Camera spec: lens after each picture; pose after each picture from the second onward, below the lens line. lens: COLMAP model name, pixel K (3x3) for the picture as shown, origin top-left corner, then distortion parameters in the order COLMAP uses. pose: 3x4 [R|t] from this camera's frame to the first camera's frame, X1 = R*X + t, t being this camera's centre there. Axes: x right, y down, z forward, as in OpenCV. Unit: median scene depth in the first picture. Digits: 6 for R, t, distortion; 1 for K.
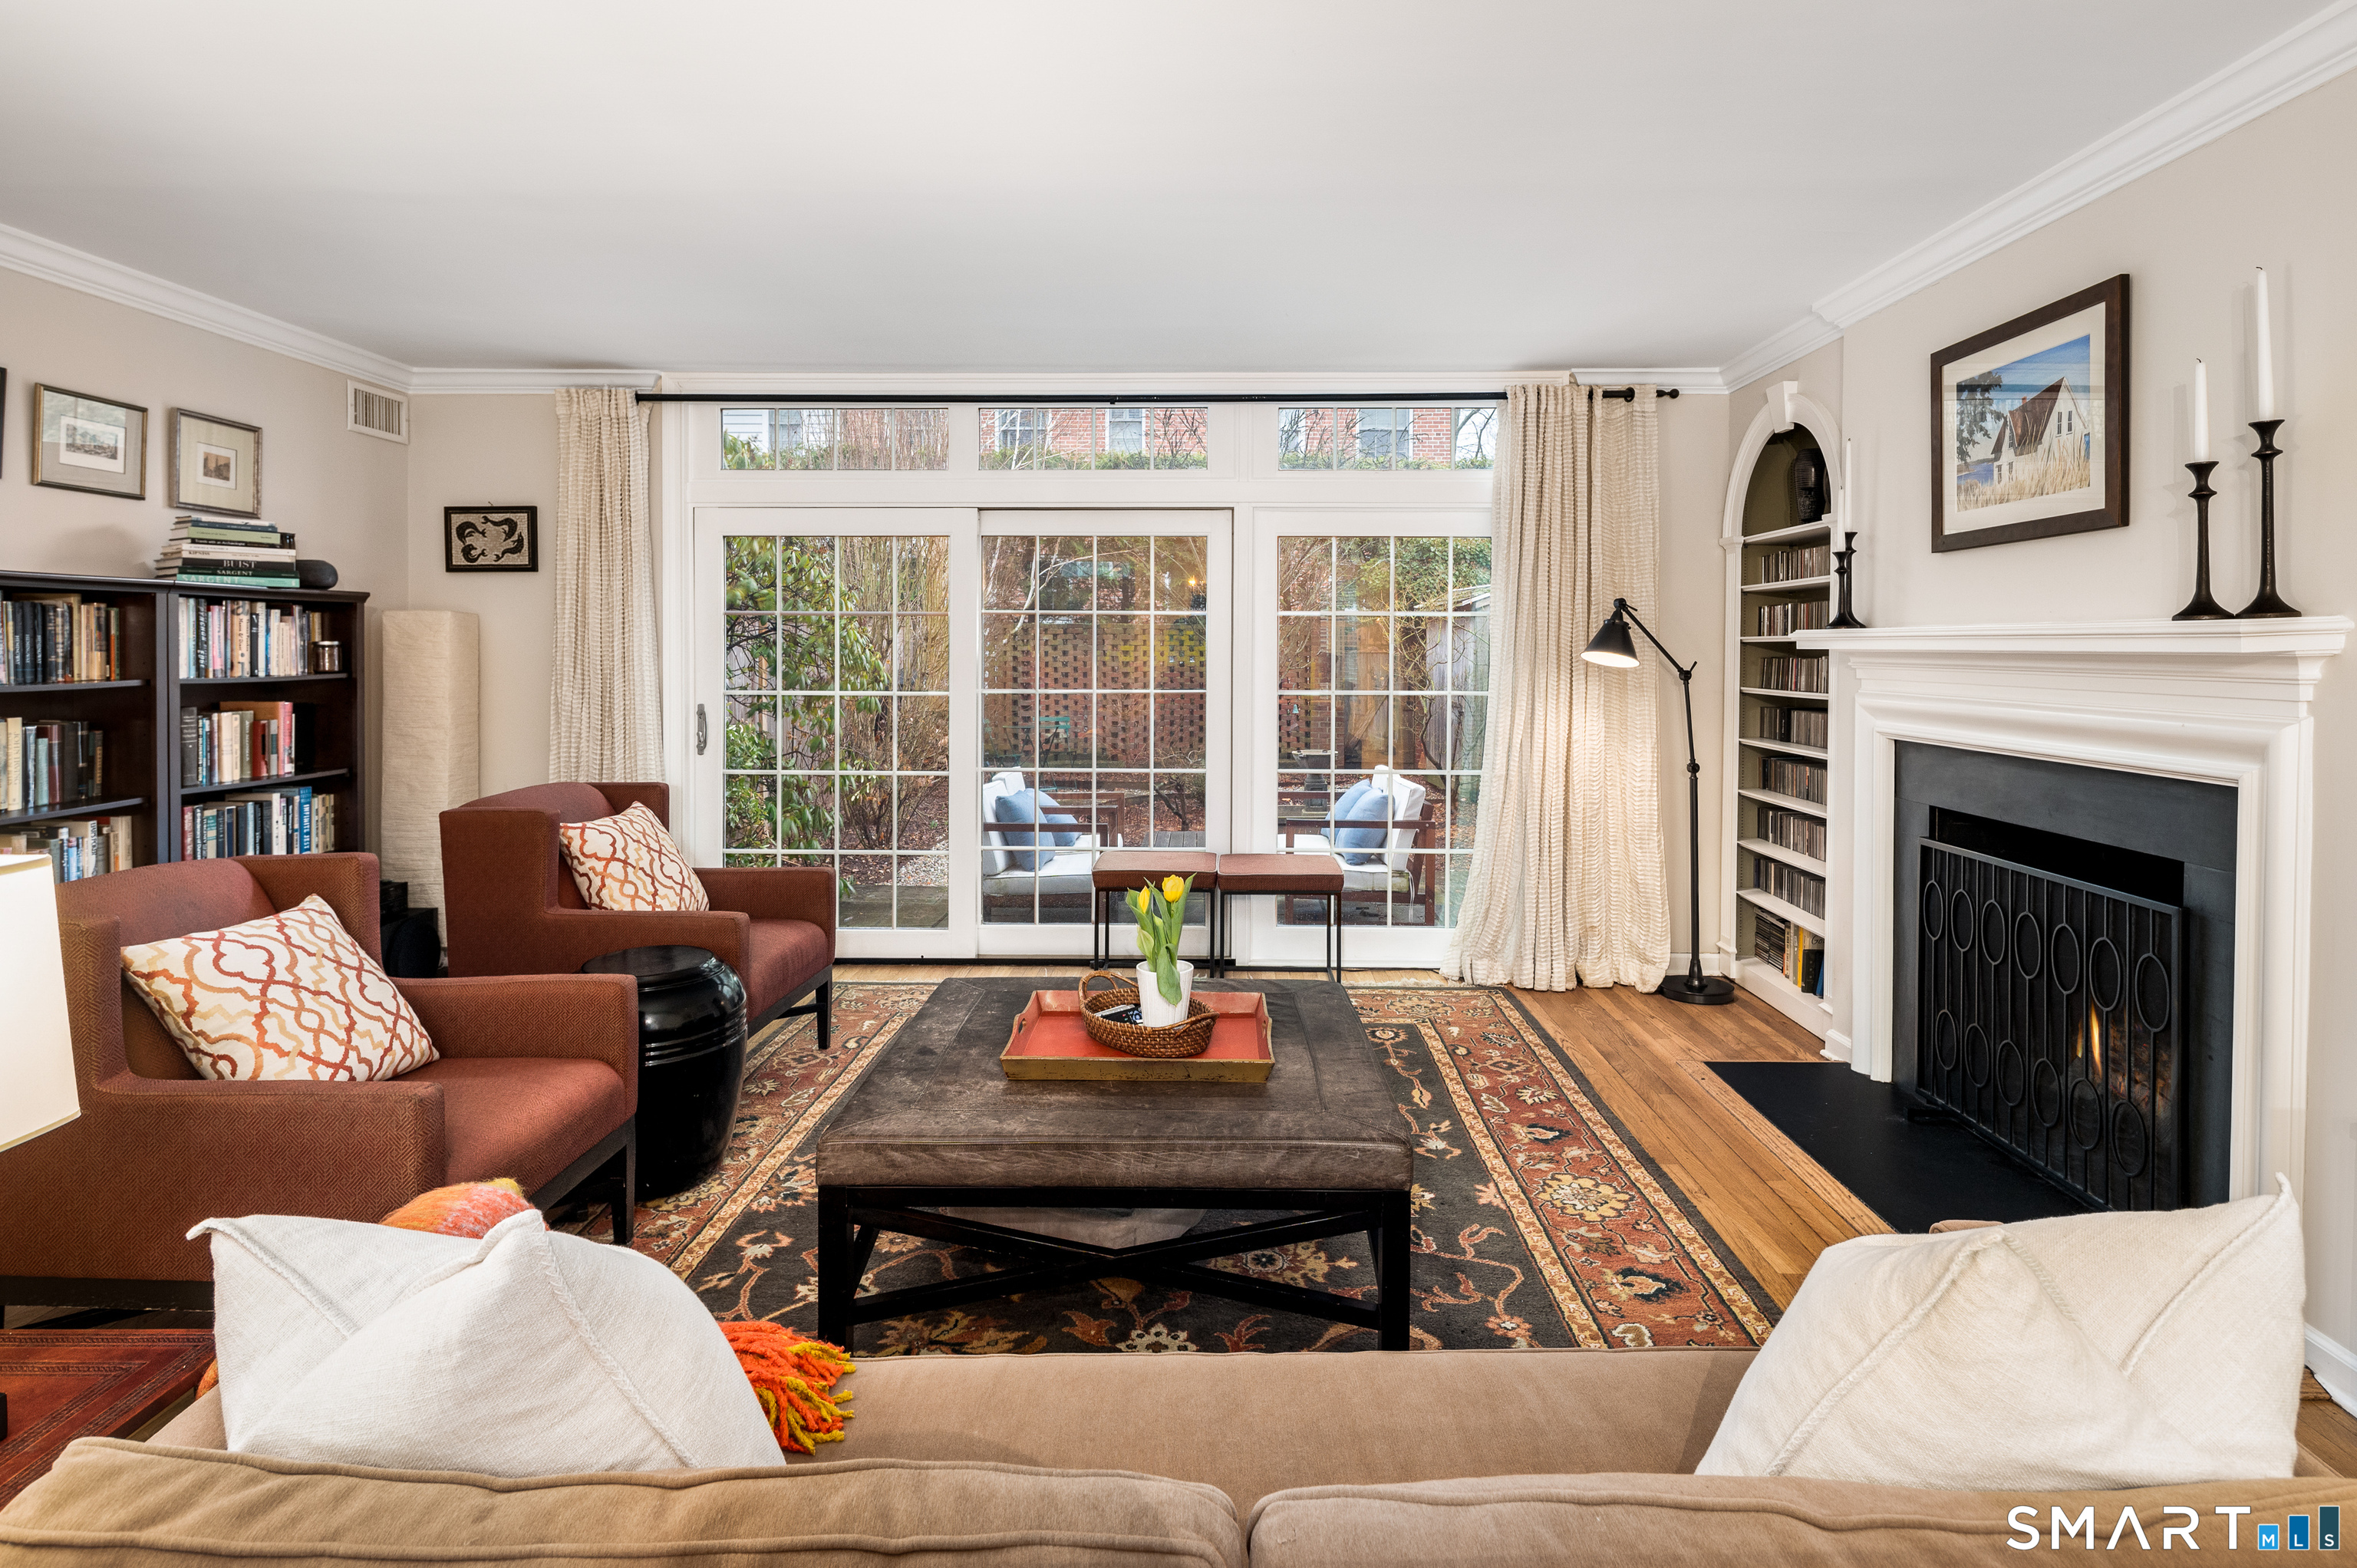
lens RADIAL K [[1144.3, 0, 1163.1], [0, 1144.3, 667.2], [0, 0, 1]] dist [0.002167, -0.000655]
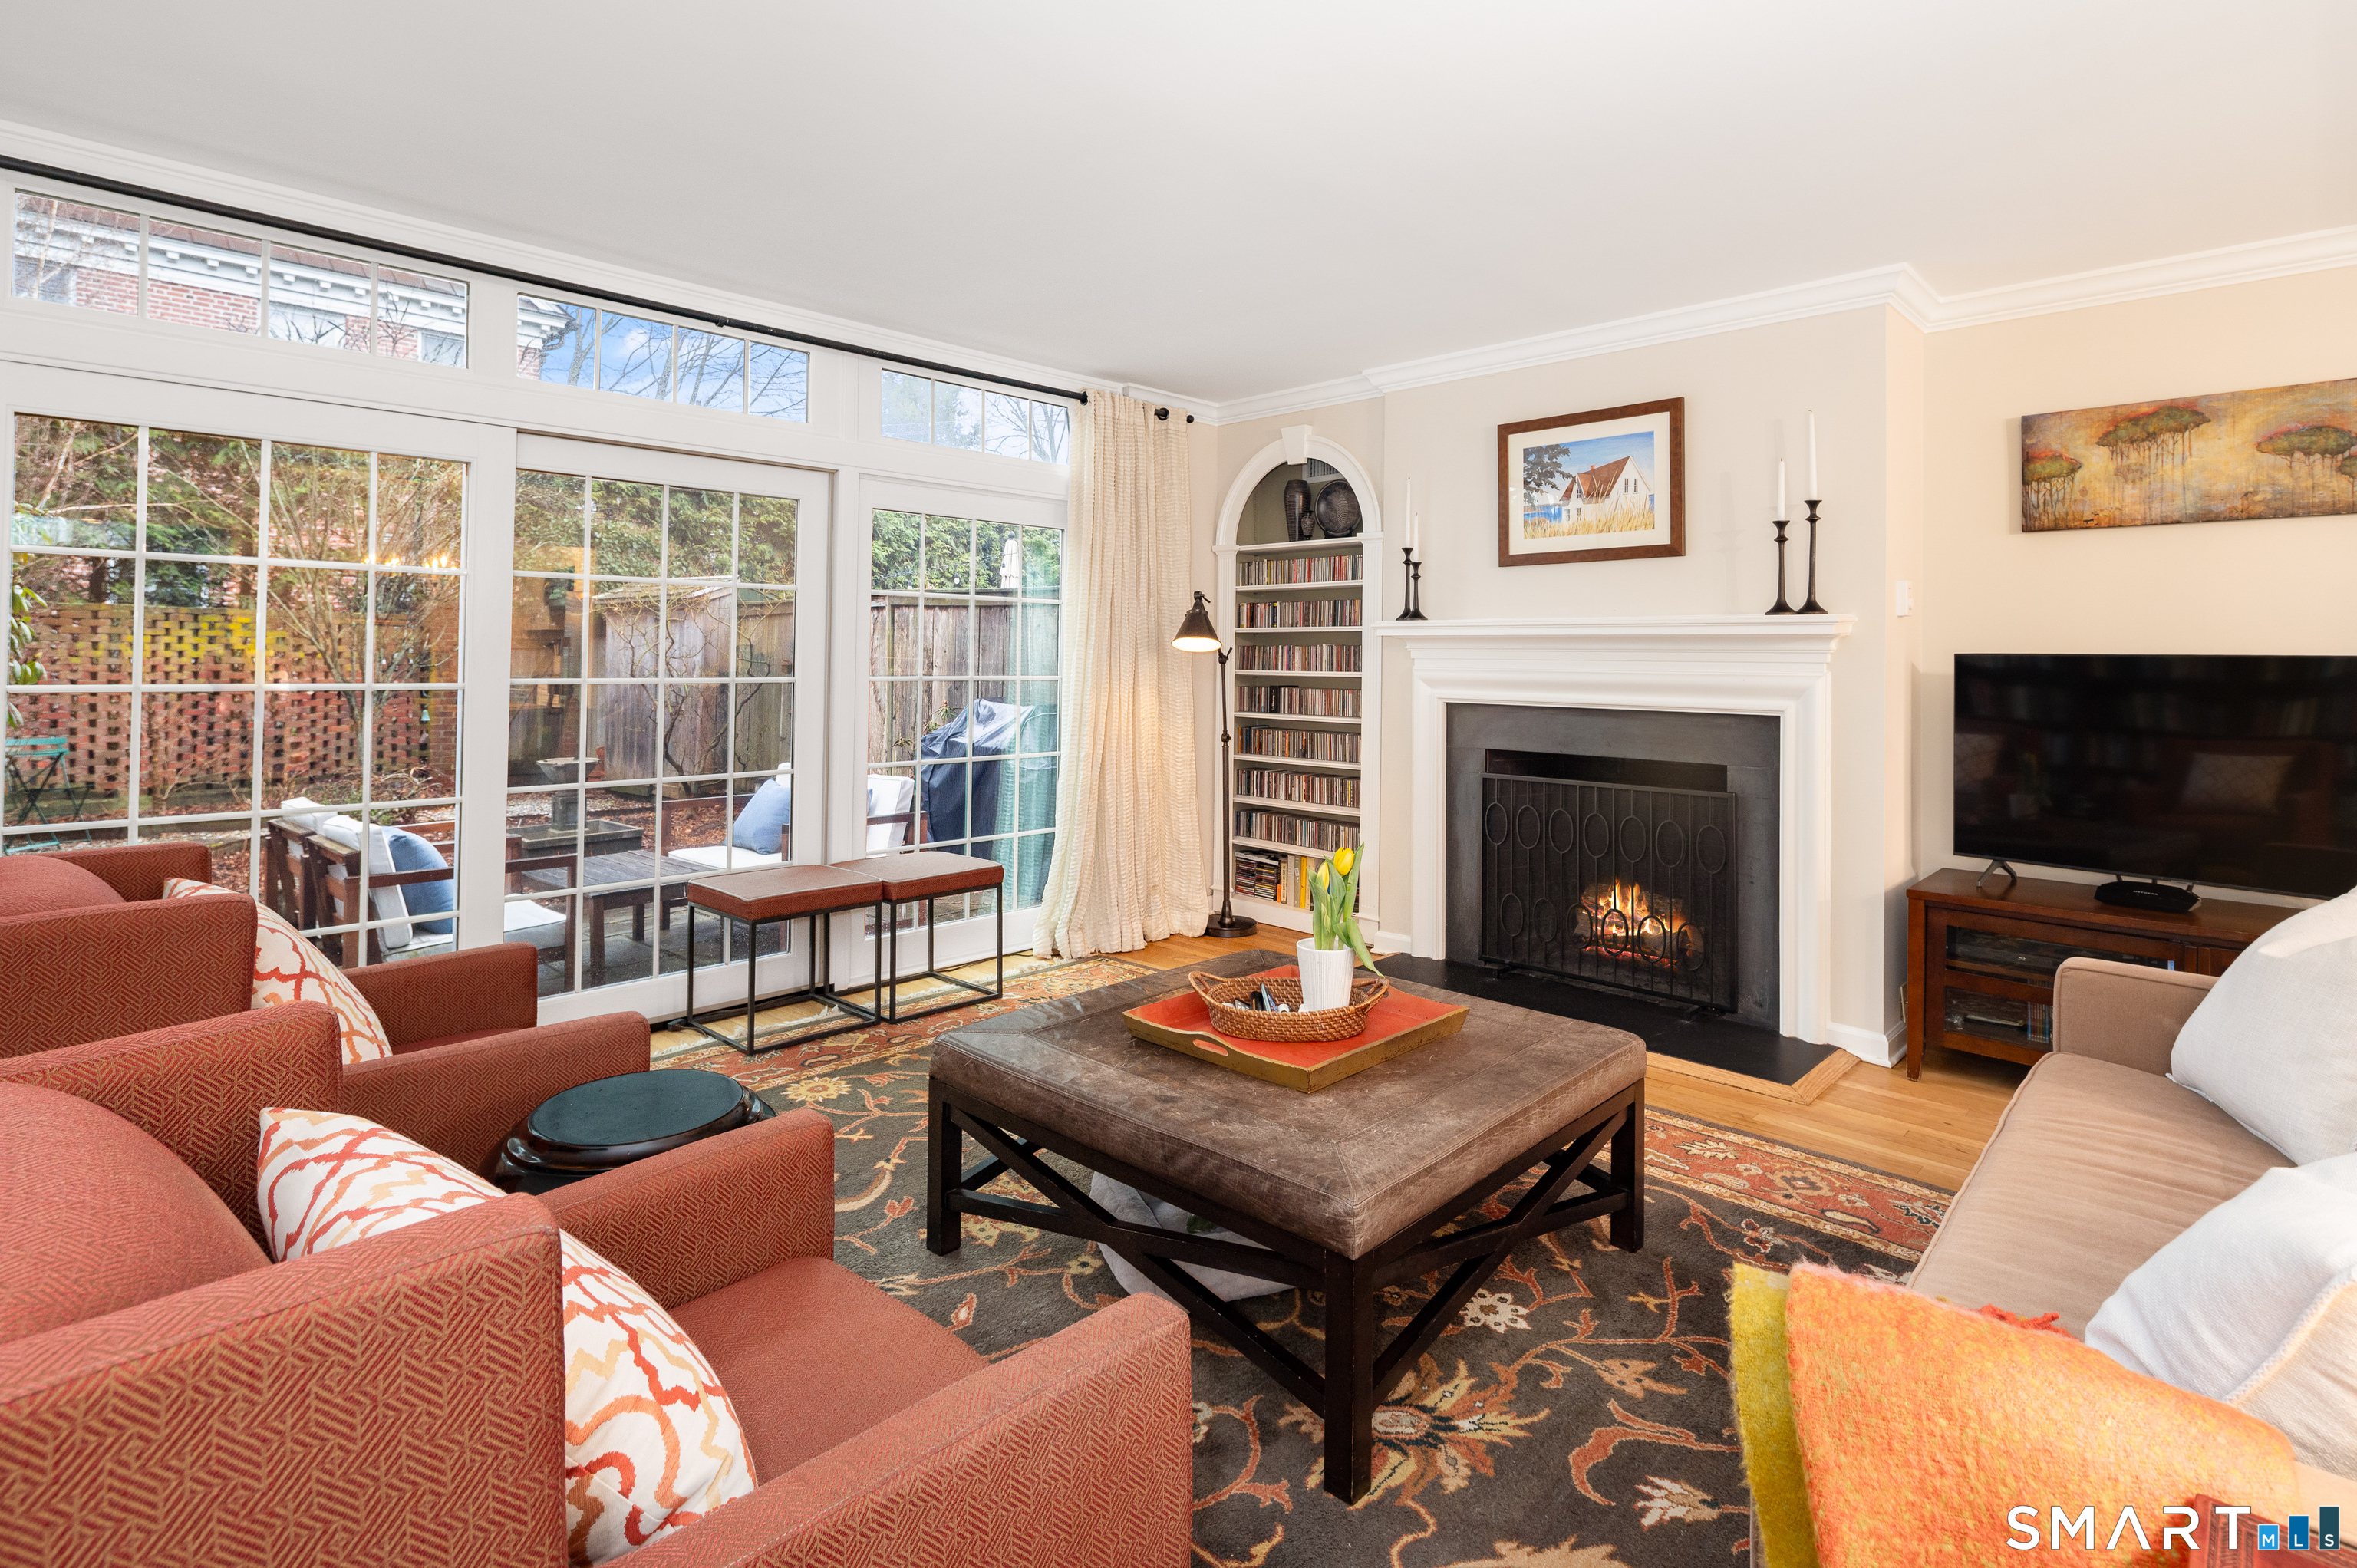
lens RADIAL K [[1144.3, 0, 1123.3], [0, 1144.3, 638.4], [0, 0, 1]] dist [0.002167, -0.000655]
pose [[0.703953, 0.015916, 0.710068, -0.642117], [0.003694, 0.999653, -0.026070, 0.022074], [-0.710237, 0.020975, 0.703651, 0.346177]]
